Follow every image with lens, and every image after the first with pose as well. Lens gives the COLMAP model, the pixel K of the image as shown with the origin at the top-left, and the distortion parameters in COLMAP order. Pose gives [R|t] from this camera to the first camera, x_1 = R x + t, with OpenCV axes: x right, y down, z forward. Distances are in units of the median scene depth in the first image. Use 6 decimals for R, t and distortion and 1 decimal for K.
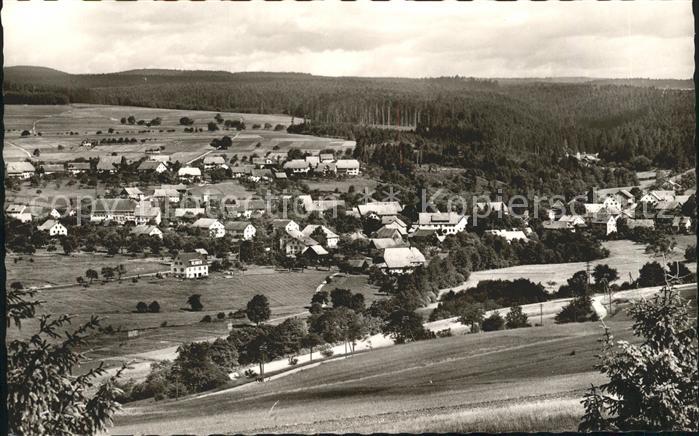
lens RADIAL K [[2686.8, 0, 348.9], [0, 2686.8, 218.1], [0, 0, 1]] dist [-0.298026, 0.000000]
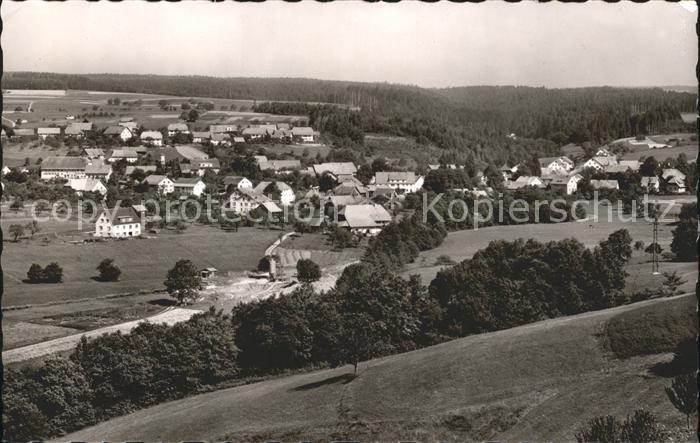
lens RADIAL K [[1727.7, 0, 349.1], [0, 1727.7, 219.8], [0, 0, 1]] dist [0.144039, 0.000000]
pose [[0.999593, 0.006152, 0.027852, -0.001081], [-0.006493, 0.999905, 0.012148, 0.007822], [-0.027775, -0.012324, 0.999538, 0.367663]]
